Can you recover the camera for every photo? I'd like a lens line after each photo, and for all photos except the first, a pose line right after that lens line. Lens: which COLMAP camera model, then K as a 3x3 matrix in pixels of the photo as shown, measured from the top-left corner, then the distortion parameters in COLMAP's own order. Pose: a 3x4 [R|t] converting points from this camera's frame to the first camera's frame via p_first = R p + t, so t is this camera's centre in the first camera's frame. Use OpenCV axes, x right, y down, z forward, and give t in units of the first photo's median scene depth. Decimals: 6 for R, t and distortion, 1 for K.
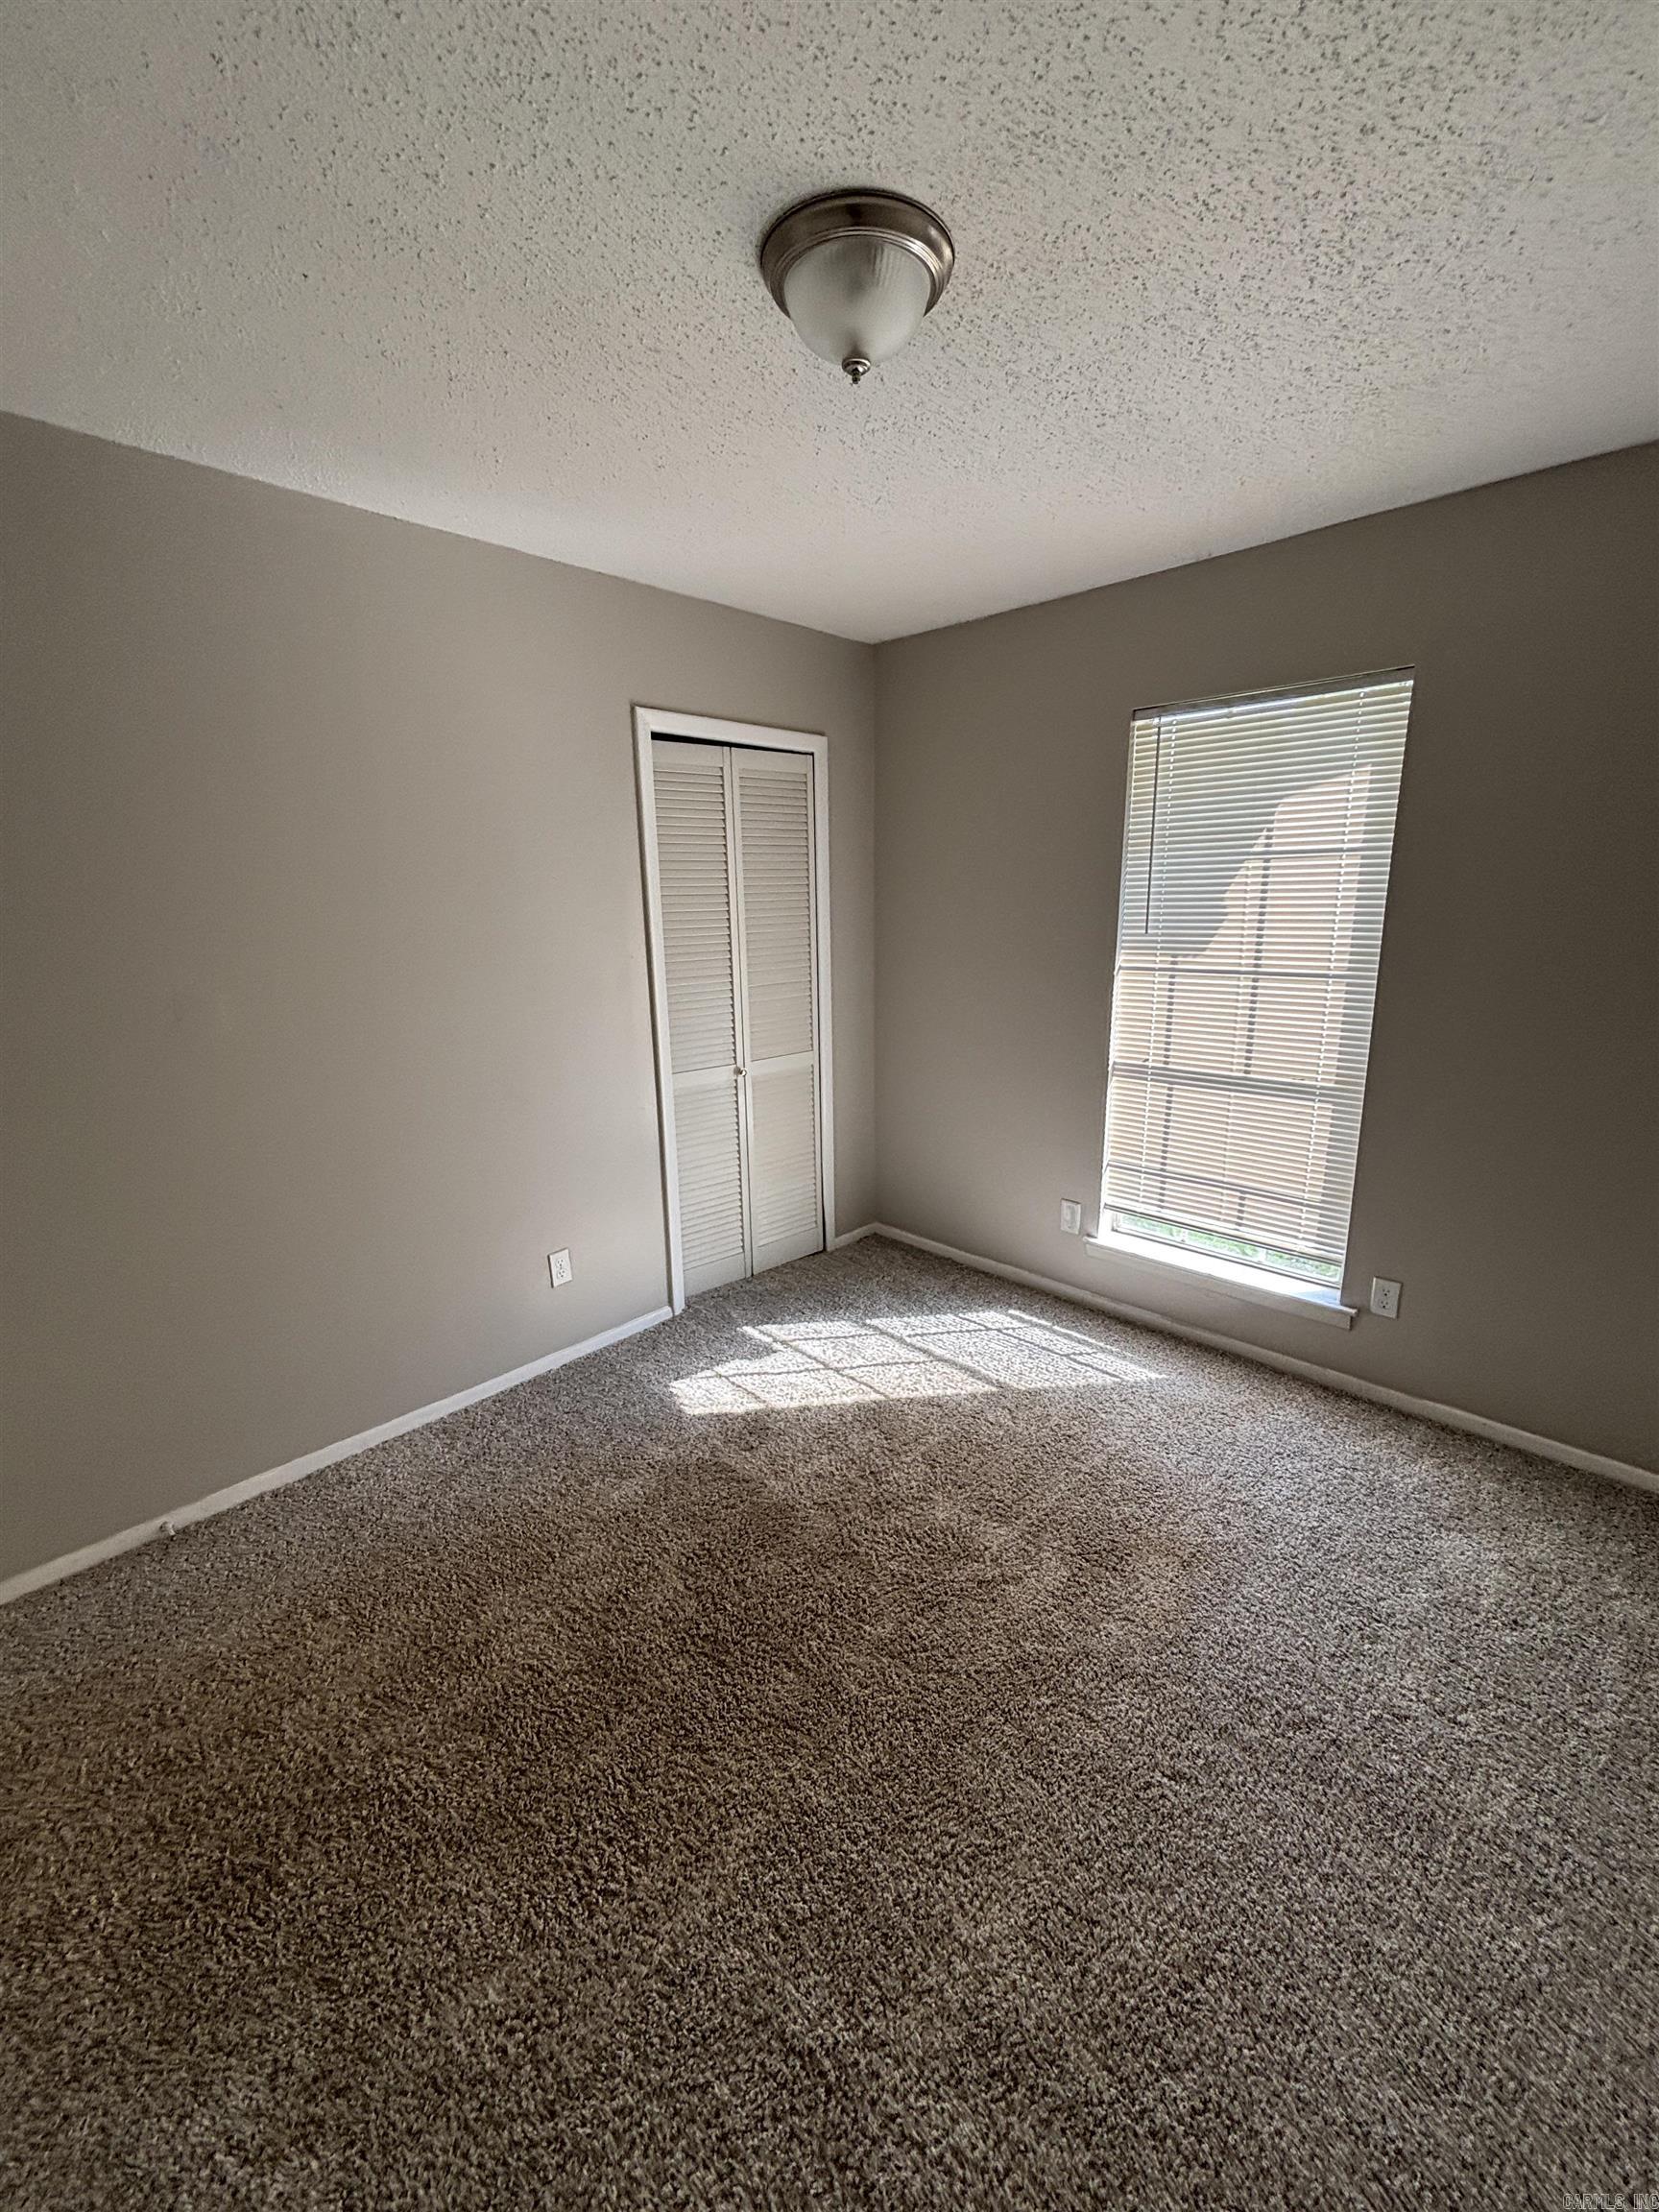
lens RADIAL K [[900.4, 0, 829.5], [0, 900.4, 1106.0], [0, 0, 1]] dist [0.014893, -0.006223]
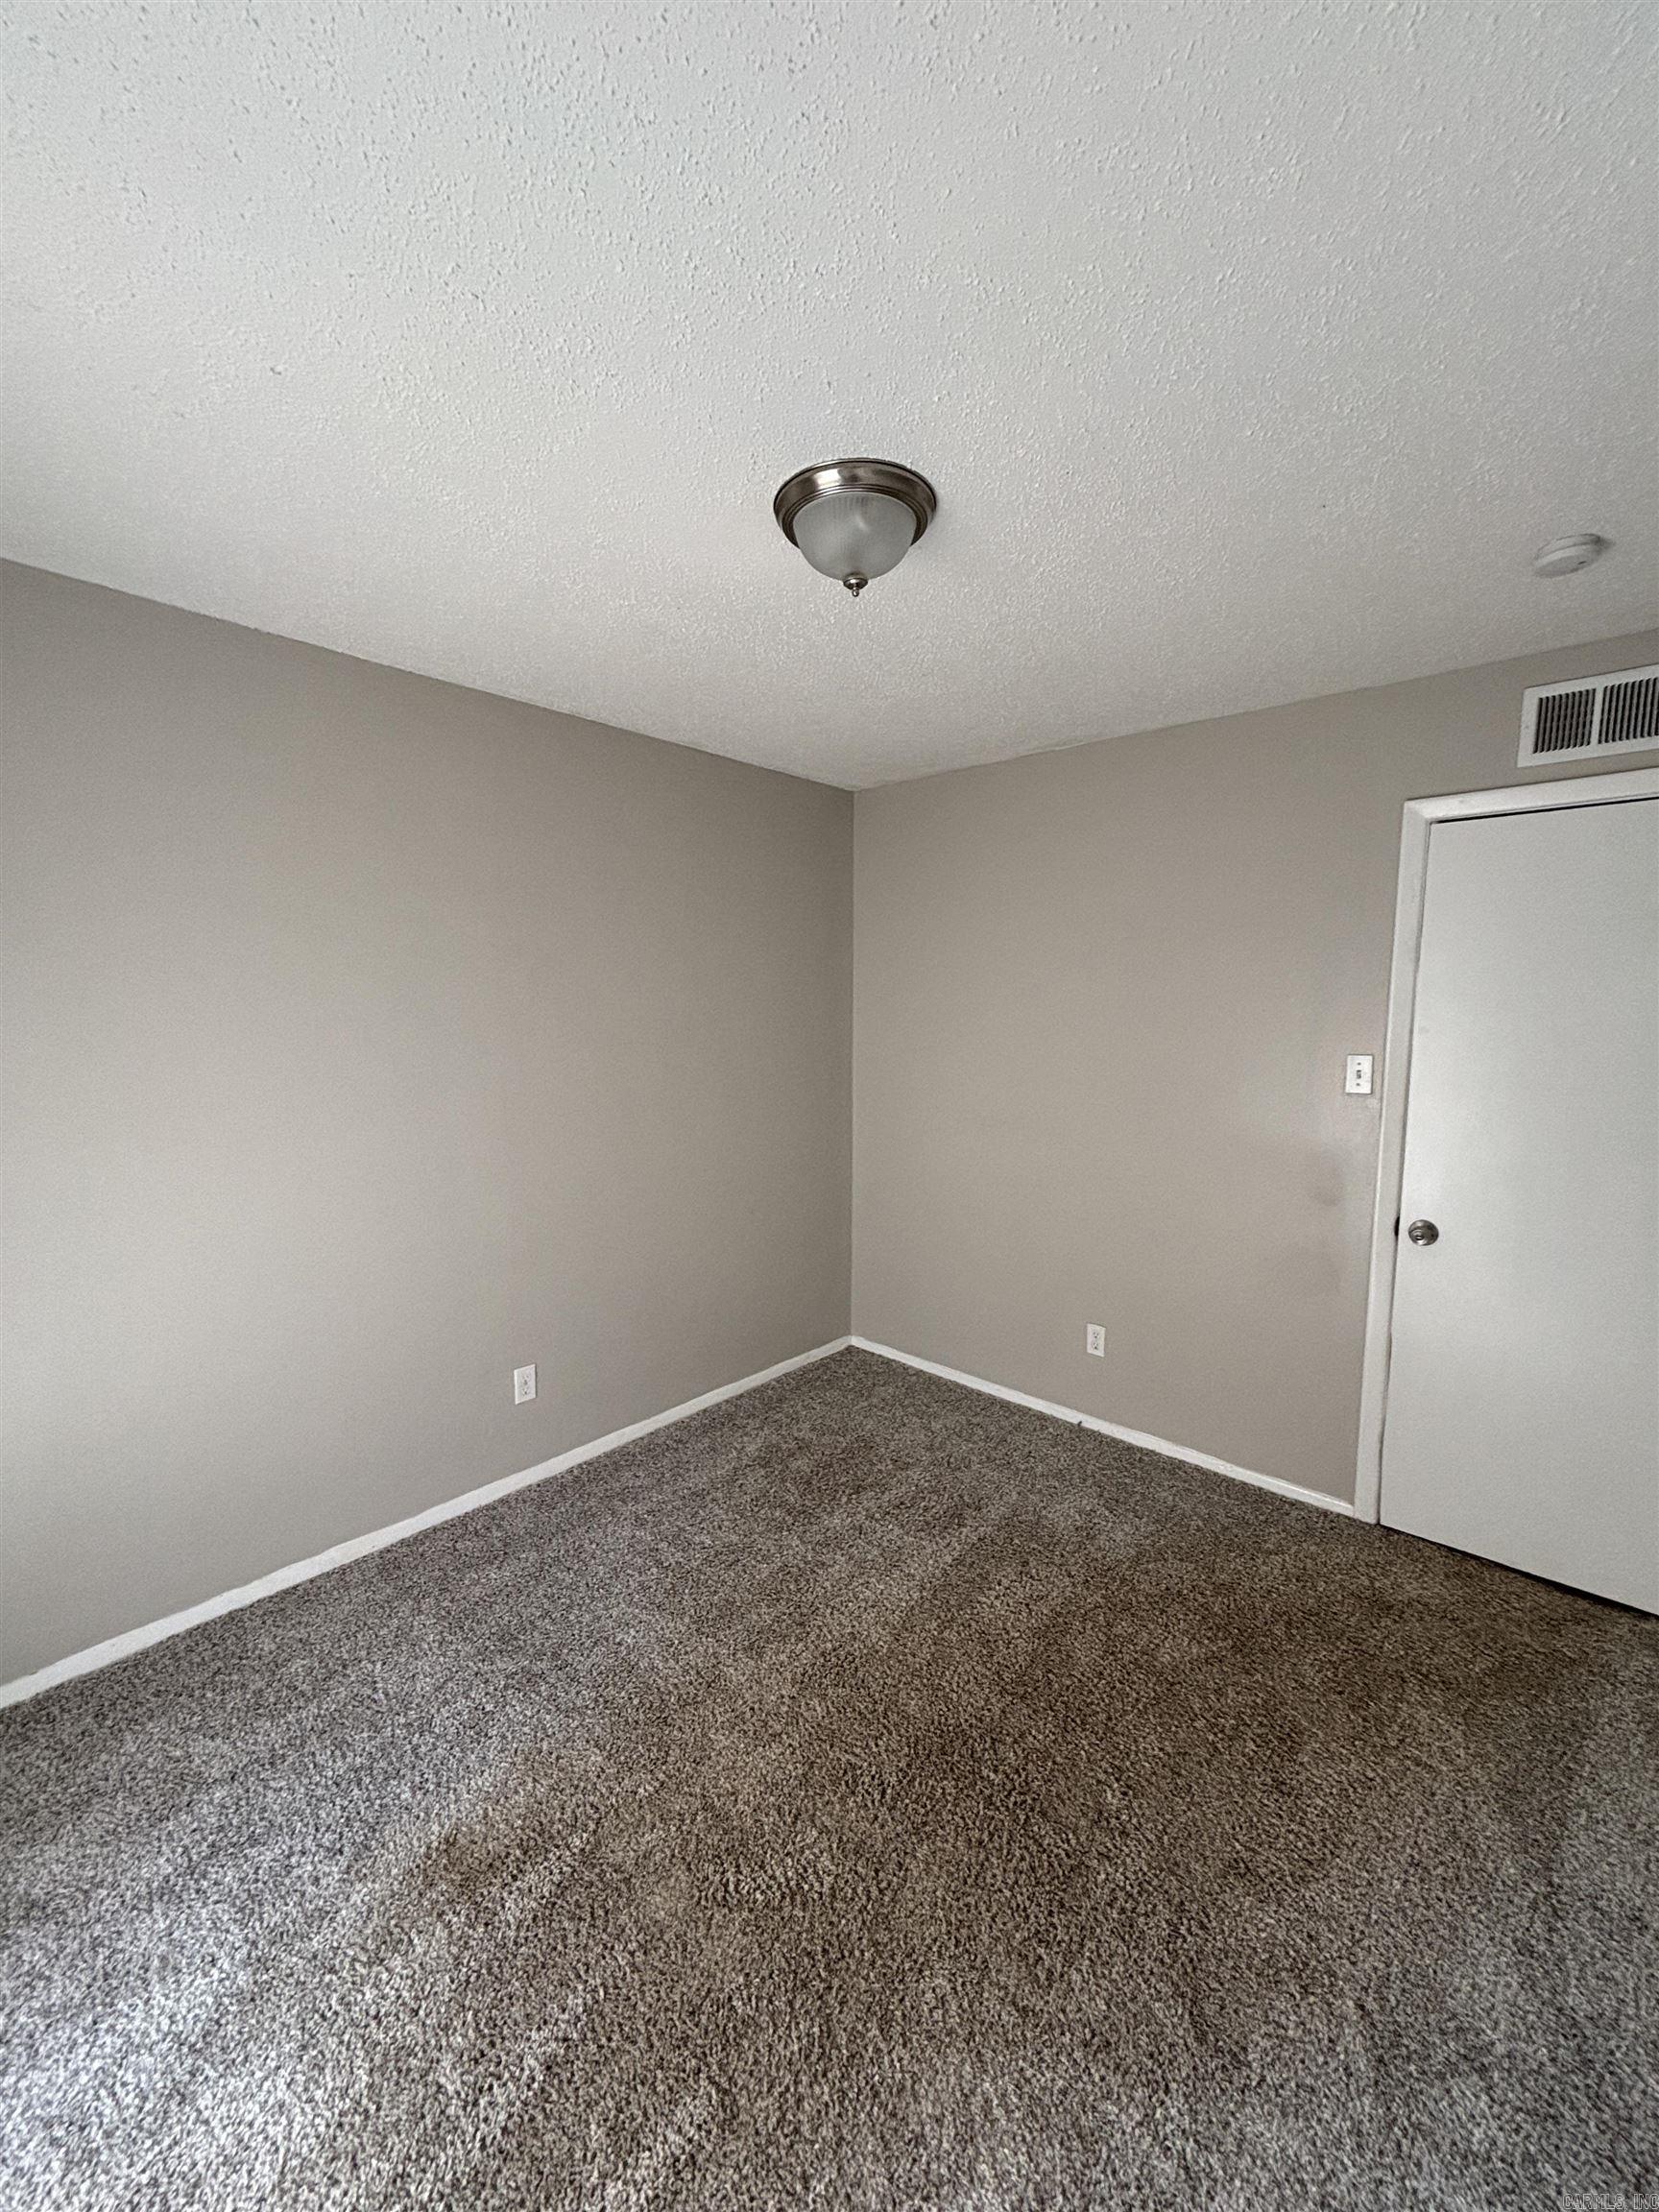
lens RADIAL K [[892.6, 0, 851.7], [0, 892.6, 1107.3], [0, 0, 1]] dist [0.001033, -0.008337]
pose [[-0.999137, 0.004764, -0.041252, 0.054081], [-0.010114, 0.935570, 0.352996, -0.275131], [0.040276, 0.353109, -0.934715, 1.099642]]
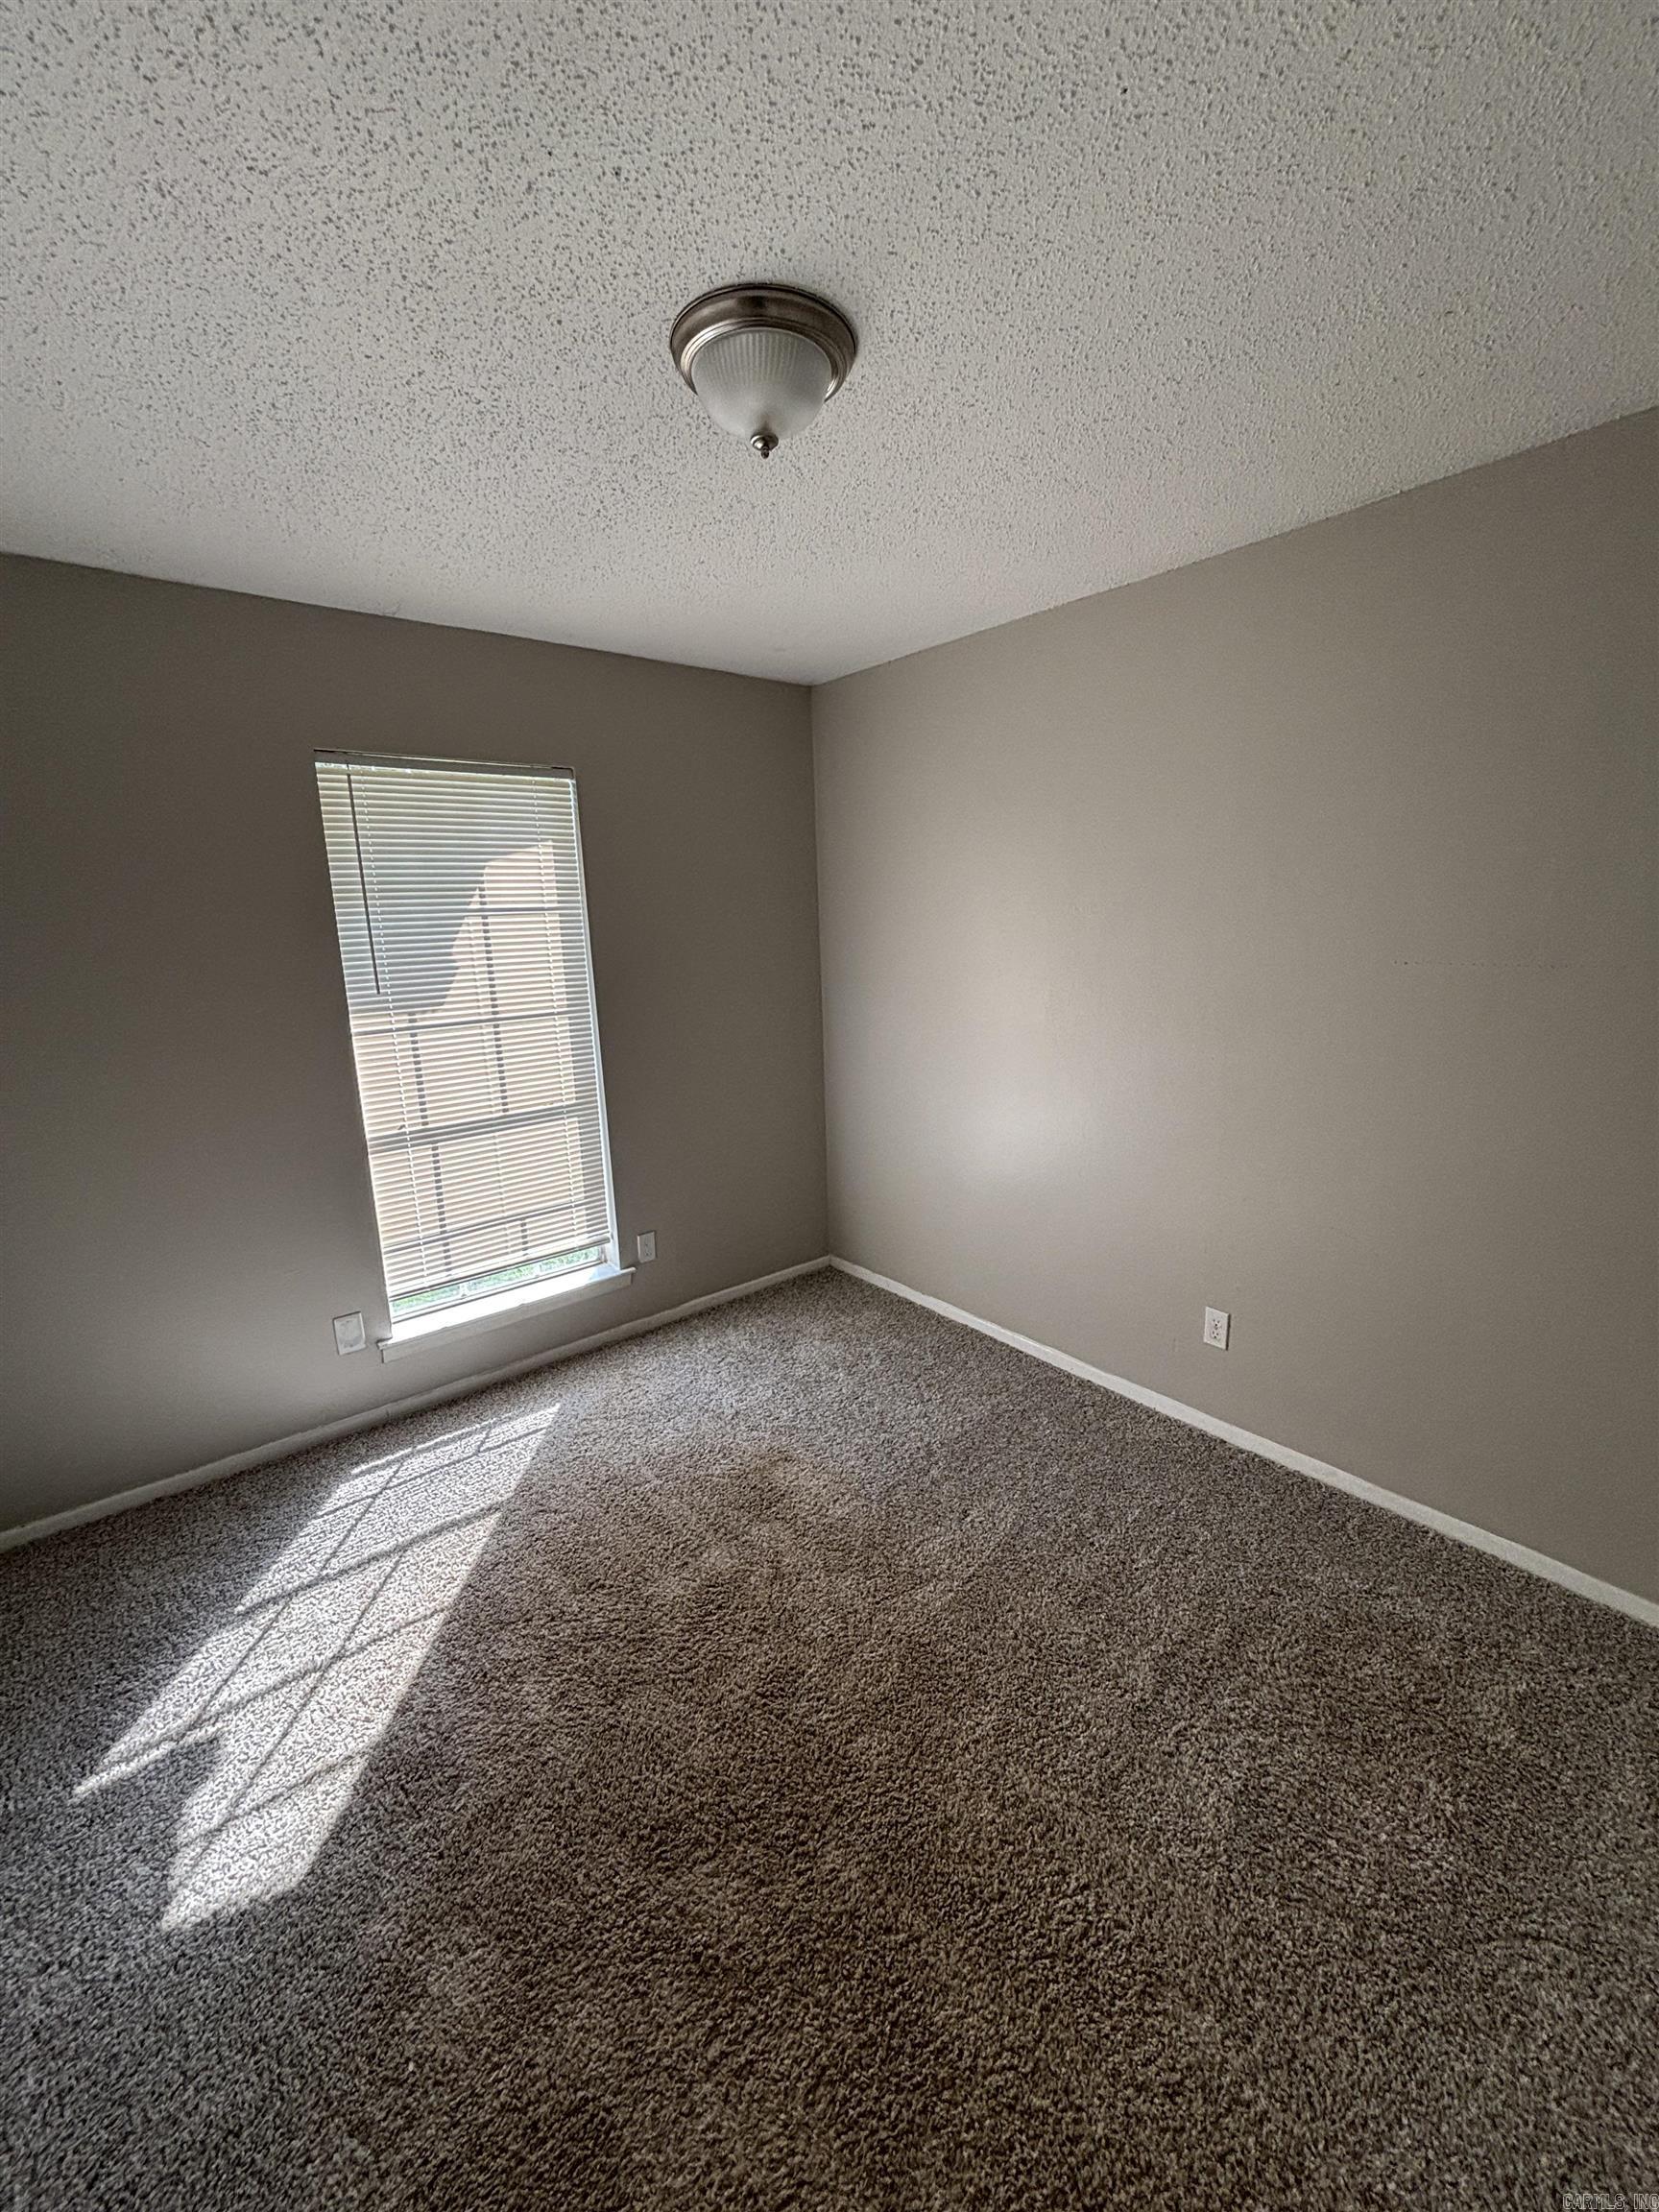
lens RADIAL K [[900.4, 0, 829.5], [0, 900.4, 1106.0], [0, 0, 1]] dist [0.014893, -0.006223]
pose [[0.109759, -0.196960, 0.974248, -0.542344], [0.259627, 0.951823, 0.163177, -0.117171], [-0.959451, 0.235031, 0.155607, 0.456385]]
